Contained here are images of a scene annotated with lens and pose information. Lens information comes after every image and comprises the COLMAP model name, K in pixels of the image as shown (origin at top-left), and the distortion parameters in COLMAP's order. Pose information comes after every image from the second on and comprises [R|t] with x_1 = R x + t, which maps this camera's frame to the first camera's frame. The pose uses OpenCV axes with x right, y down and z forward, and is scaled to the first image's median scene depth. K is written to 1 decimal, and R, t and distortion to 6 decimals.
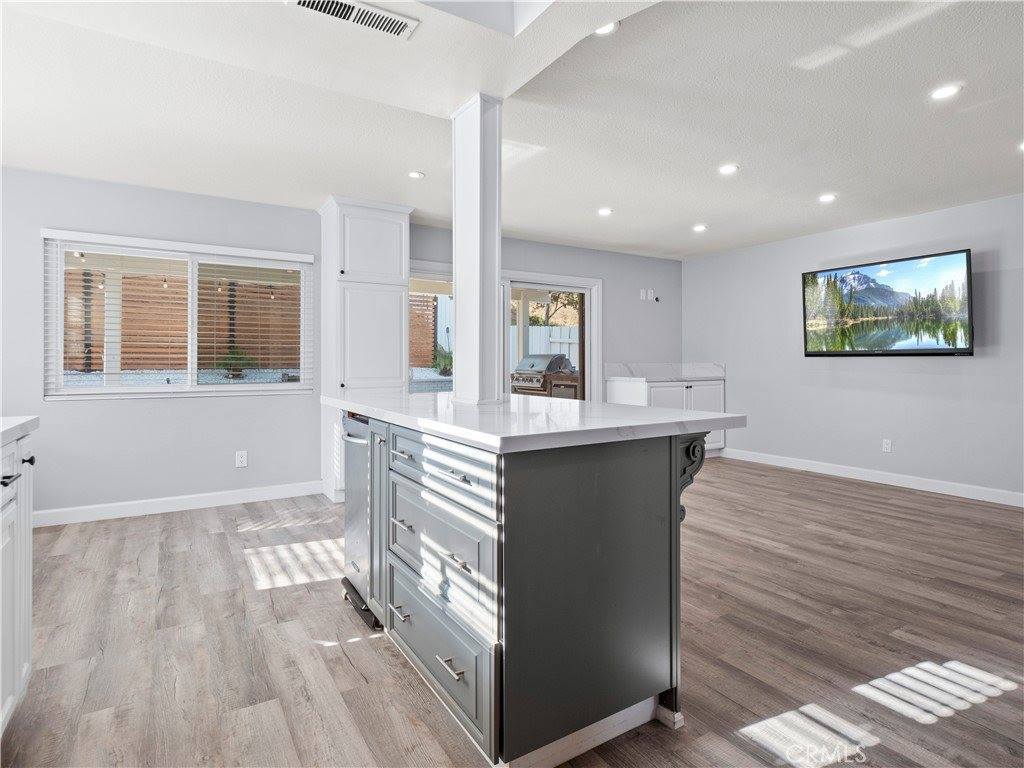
lens RADIAL K [[541.6, 0, 518.0], [0, 541.6, 368.6], [0, 0, 1]] dist [-0.005301, -0.002045]
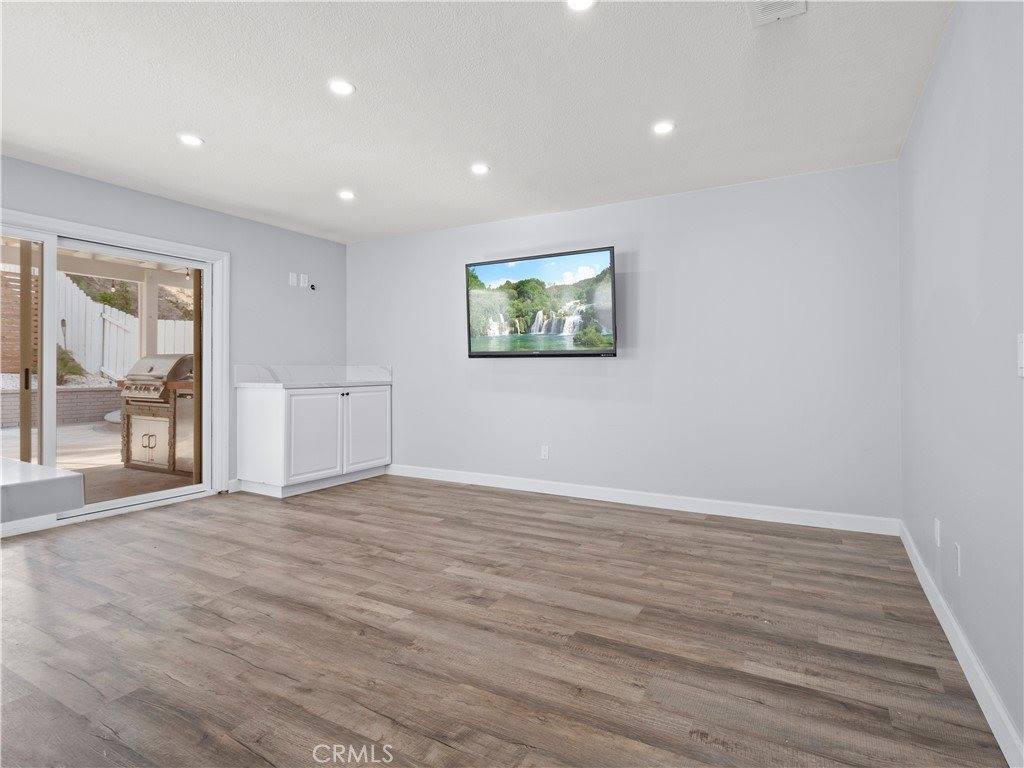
lens RADIAL K [[541.6, 0, 508.9], [0, 541.6, 373.9], [0, 0, 1]] dist [-0.005301, -0.002045]
pose [[0.879776, -0.002441, 0.475383, 0.224948], [0.004040, 0.999989, -0.002342, 0.010070], [-0.475372, 0.003981, 0.879776, 0.249515]]
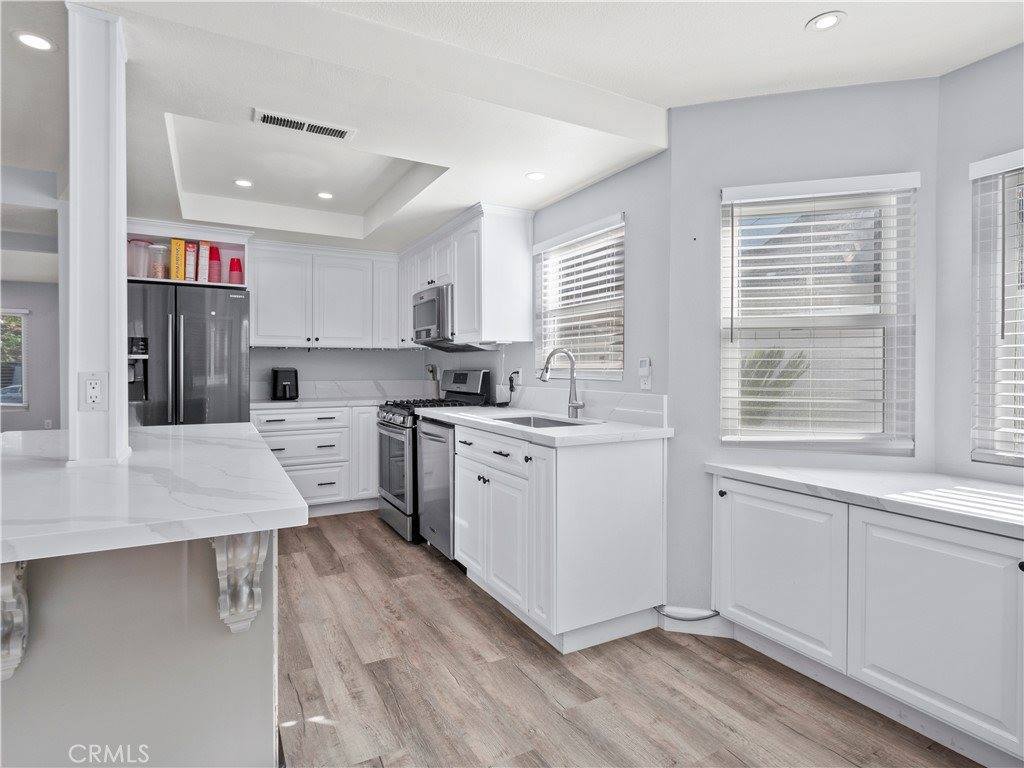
lens RADIAL K [[541.6, 0, 508.2], [0, 541.6, 370.7], [0, 0, 1]] dist [-0.005301, -0.002045]
pose [[-0.997682, -0.003707, 0.067948, -0.384413], [-0.002474, 0.999831, 0.018212, -0.037351], [-0.068004, 0.018002, -0.997523, 0.986626]]
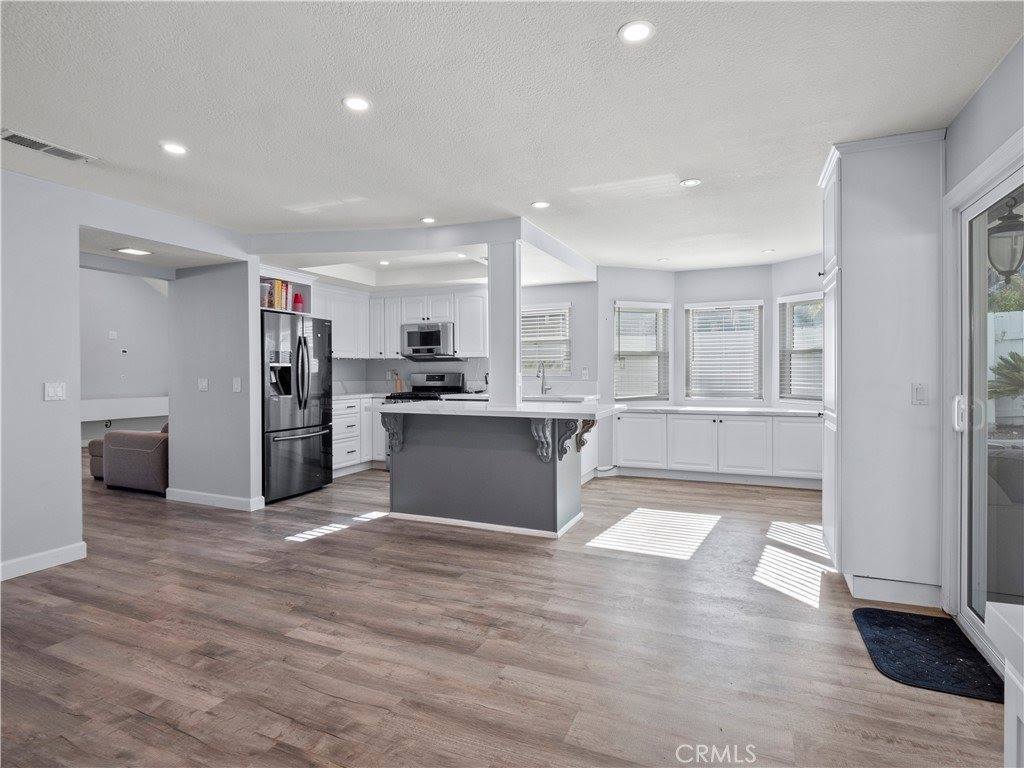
lens RADIAL K [[541.6, 0, 510.6], [0, 541.6, 374.2], [0, 0, 1]] dist [-0.005301, -0.002045]
pose [[-0.828572, 0.006172, -0.559849, 0.548388], [-0.004061, 0.999847, 0.017032, -0.045219], [0.559868, 0.016386, -0.828420, 1.492365]]
